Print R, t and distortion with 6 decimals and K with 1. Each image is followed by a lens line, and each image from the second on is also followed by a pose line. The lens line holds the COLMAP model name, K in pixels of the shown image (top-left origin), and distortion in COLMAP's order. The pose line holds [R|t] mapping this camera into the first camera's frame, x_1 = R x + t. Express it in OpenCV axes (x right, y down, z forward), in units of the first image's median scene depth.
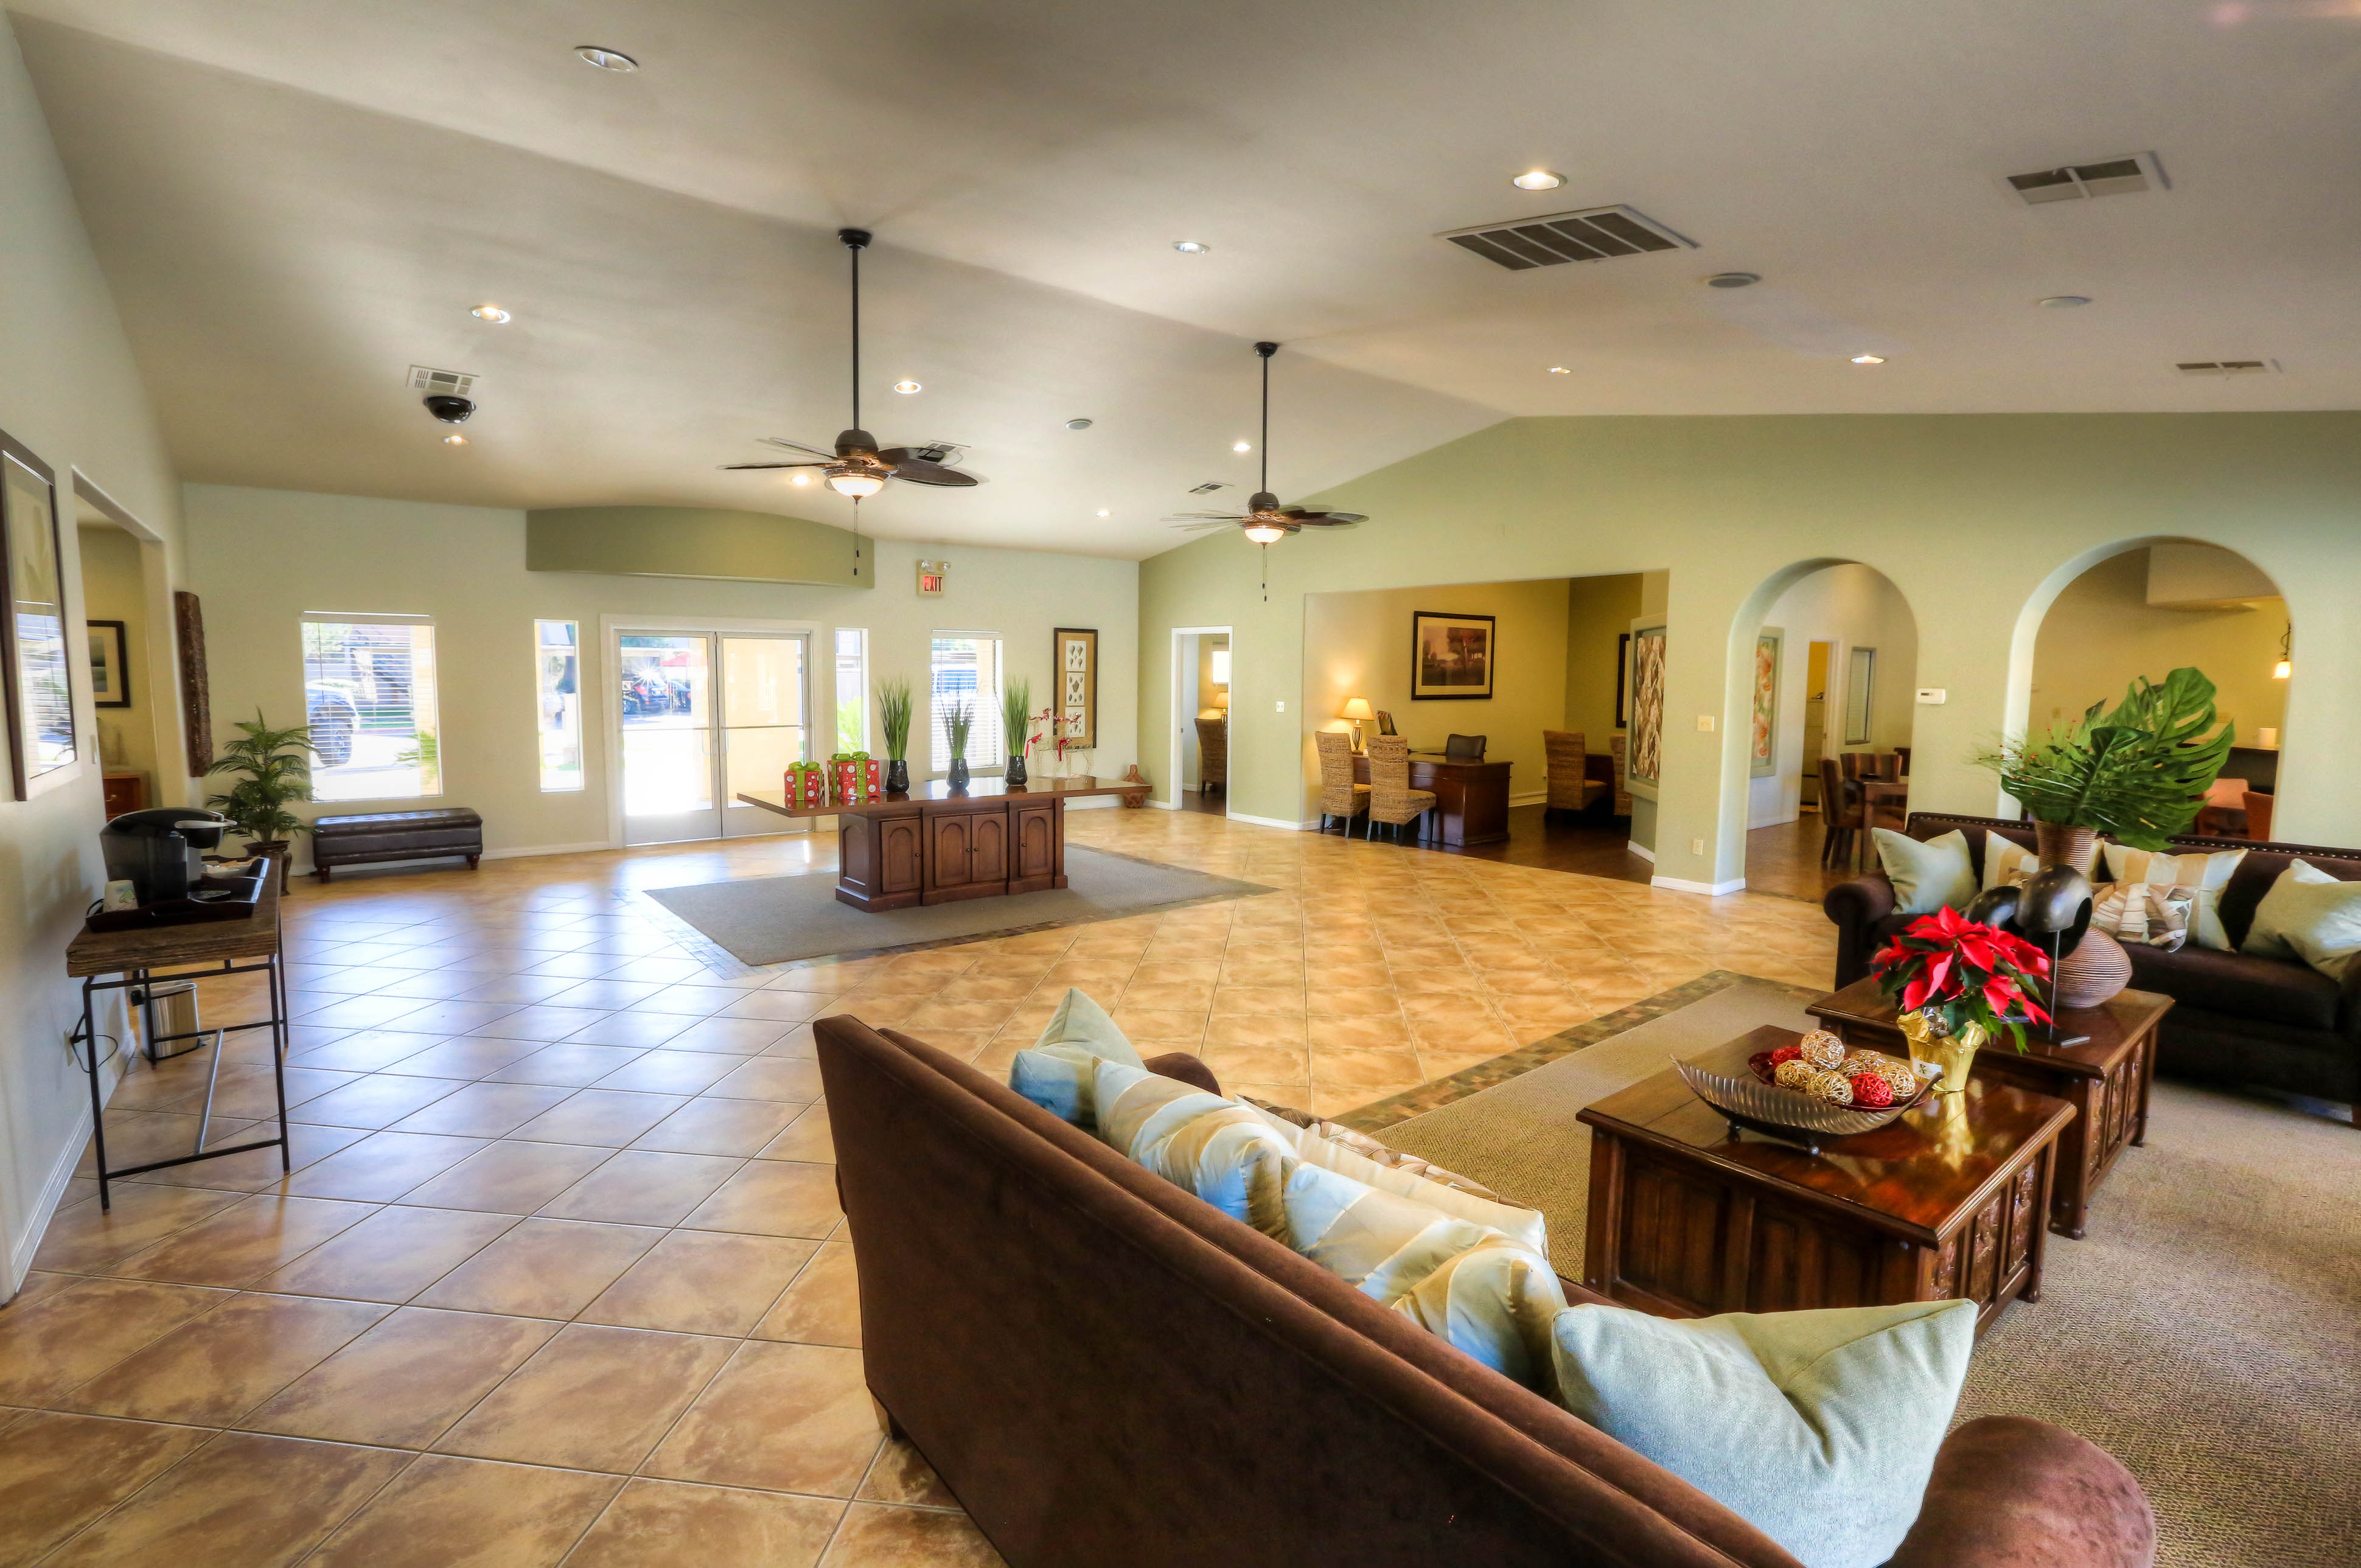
lens RADIAL K [[1074.4, 0, 1179.9], [0, 1074.4, 783.6], [0, 0, 1]] dist [-0.000224, -0.000018]
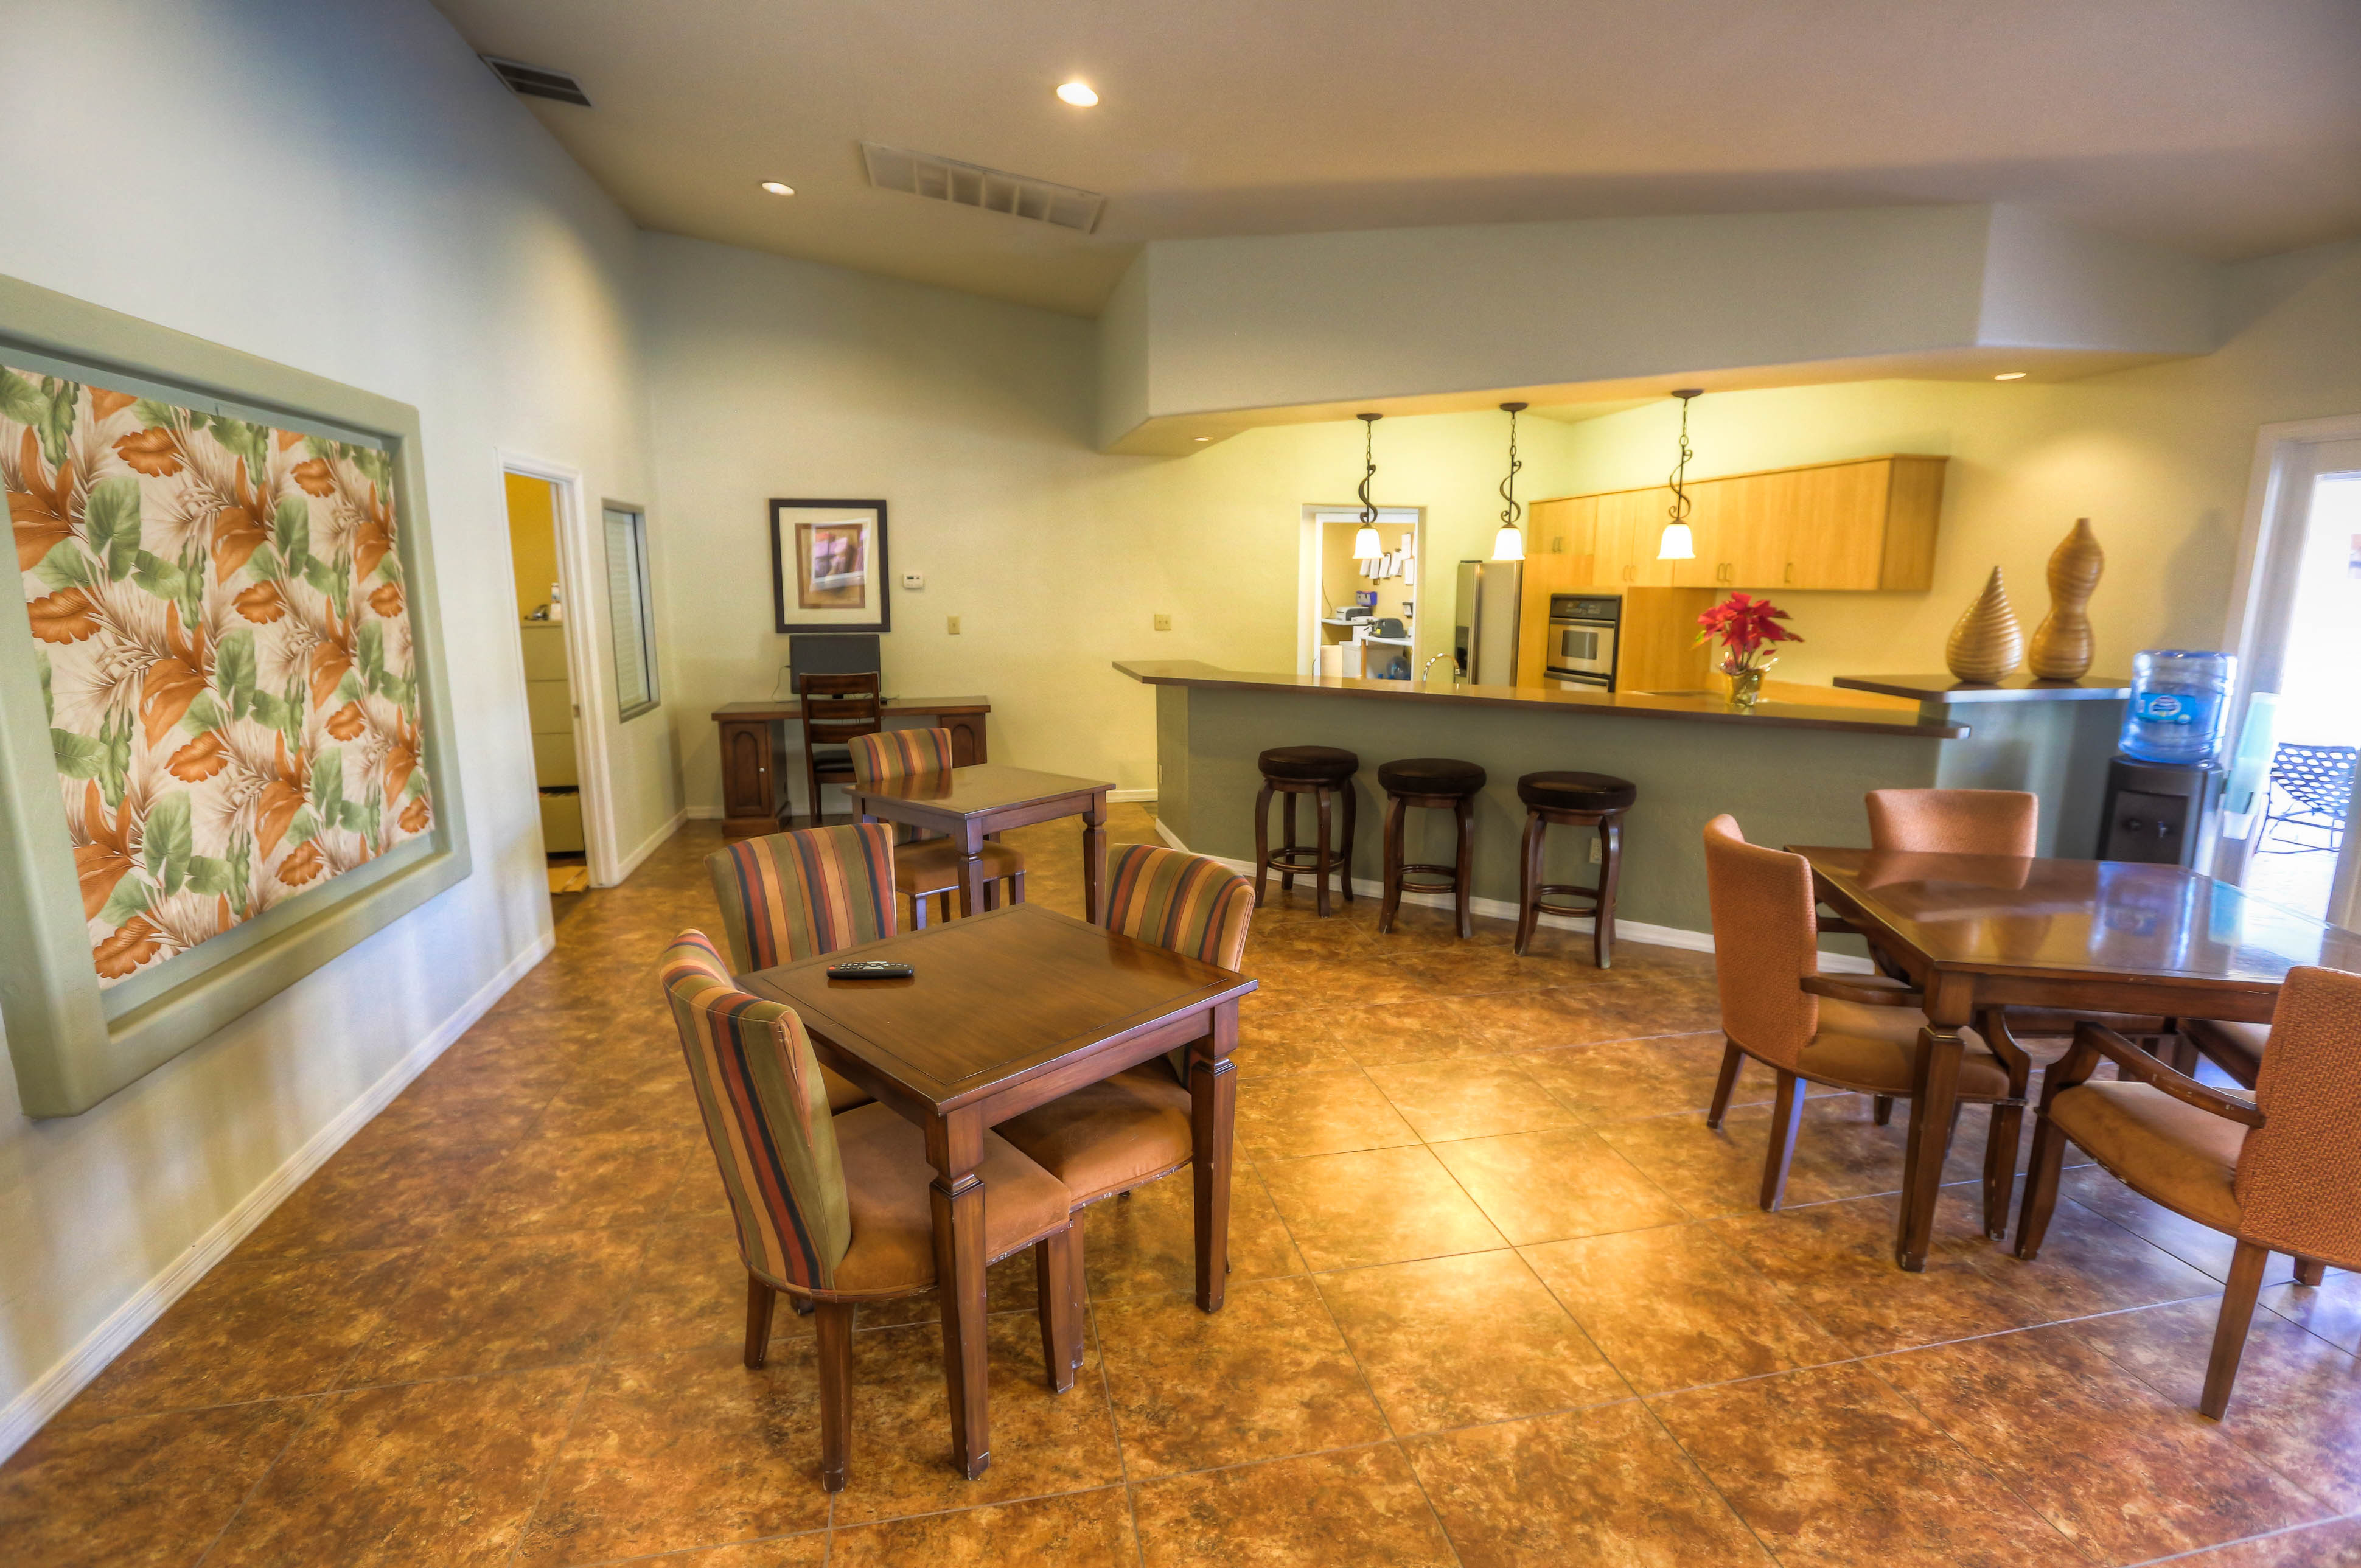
lens RADIAL K [[1074.4, 0, 1181.6], [0, 1074.4, 775.9], [0, 0, 1]] dist [-0.000224, -0.000018]
pose [[0.463636, -0.165826, 0.870370, 0.382827], [0.086224, 0.986112, 0.141946, -0.065618], [-0.881820, 0.009236, 0.471495, 0.668856]]
